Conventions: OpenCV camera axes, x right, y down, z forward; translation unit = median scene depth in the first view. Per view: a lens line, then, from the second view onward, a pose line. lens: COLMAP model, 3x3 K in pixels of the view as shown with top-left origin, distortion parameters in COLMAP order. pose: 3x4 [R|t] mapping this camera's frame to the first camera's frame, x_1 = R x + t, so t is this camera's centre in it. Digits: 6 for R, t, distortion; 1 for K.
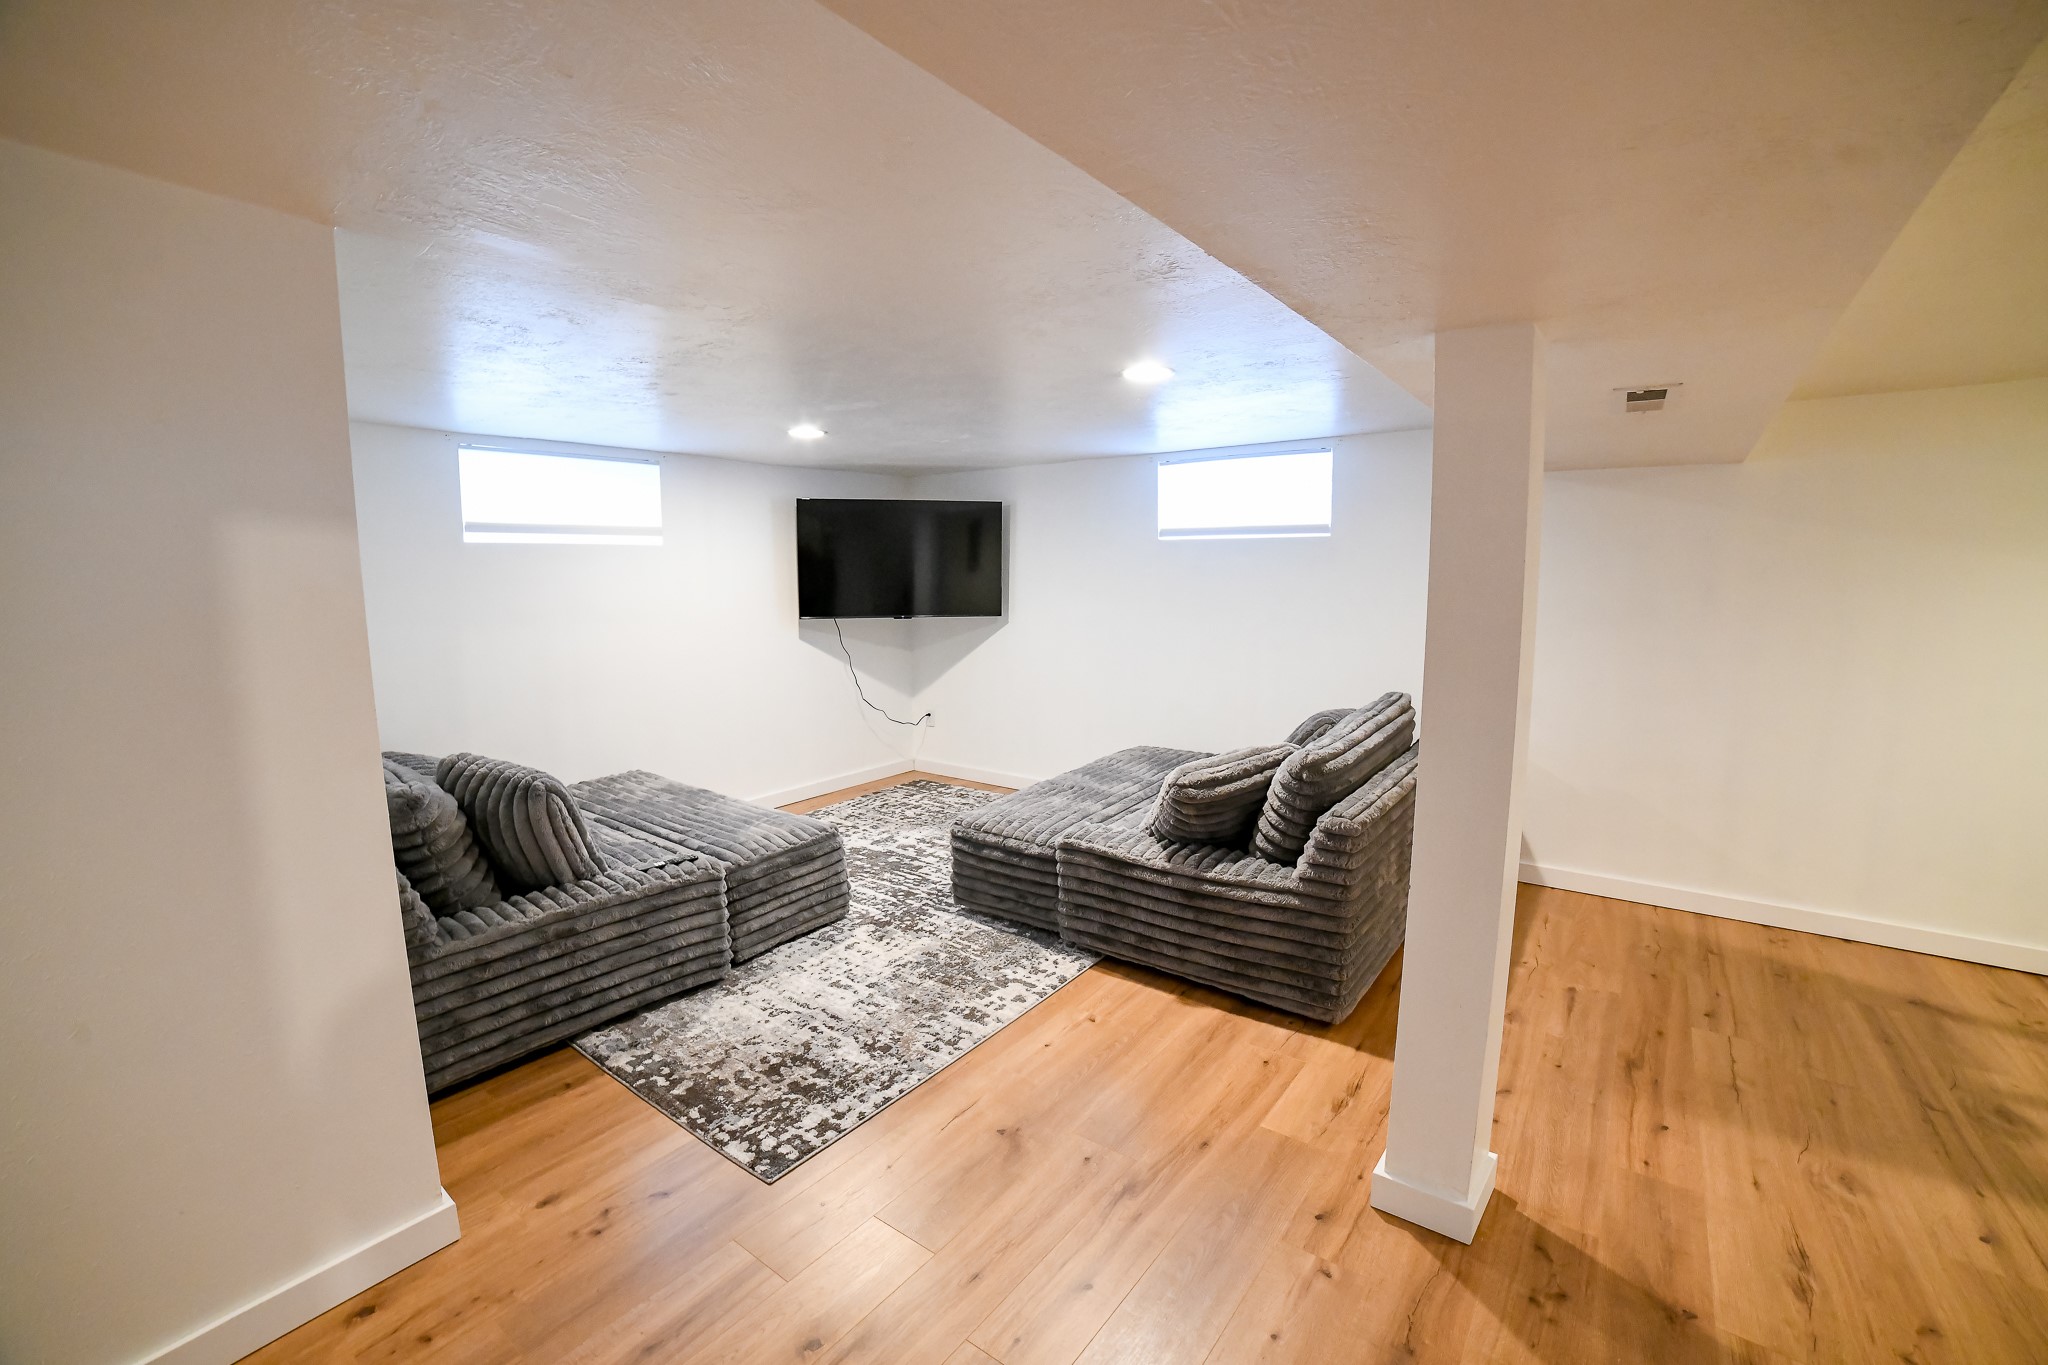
lens RADIAL K [[884.7, 0, 1030.3], [0, 884.7, 688.1], [0, 0, 1]] dist [-0.109965, 0.042100]
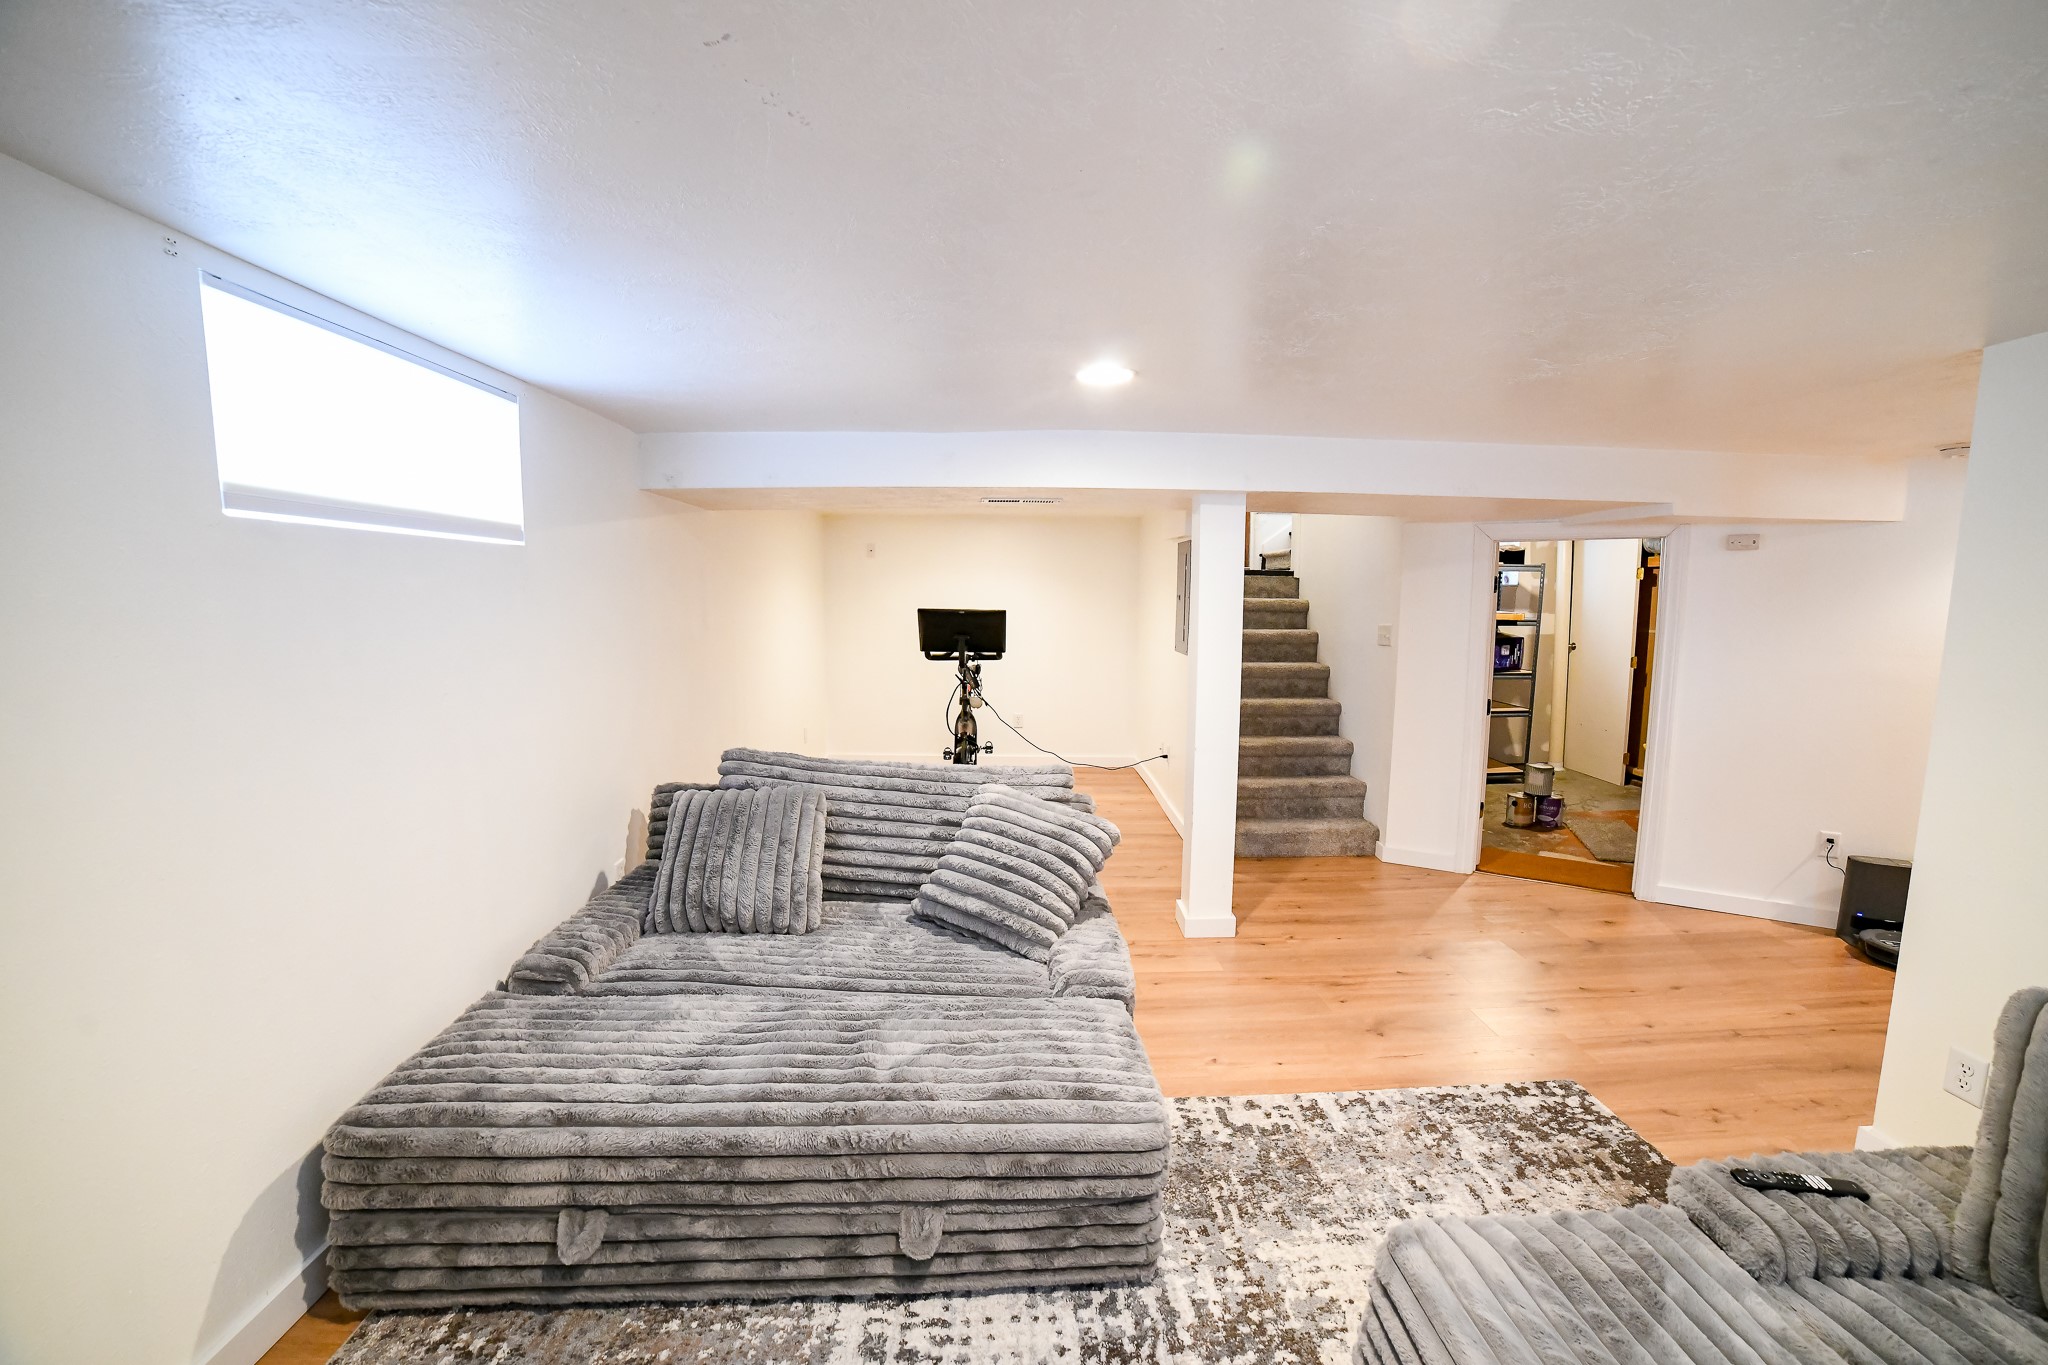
lens RADIAL K [[884.7, 0, 1030.3], [0, 884.7, 688.1], [0, 0, 1]] dist [-0.109965, 0.042100]
pose [[-0.660603, -0.075920, 0.746887, -0.528570], [0.093581, 0.978786, 0.182263, -0.247710], [-0.744880, 0.190298, -0.639485, 1.831729]]
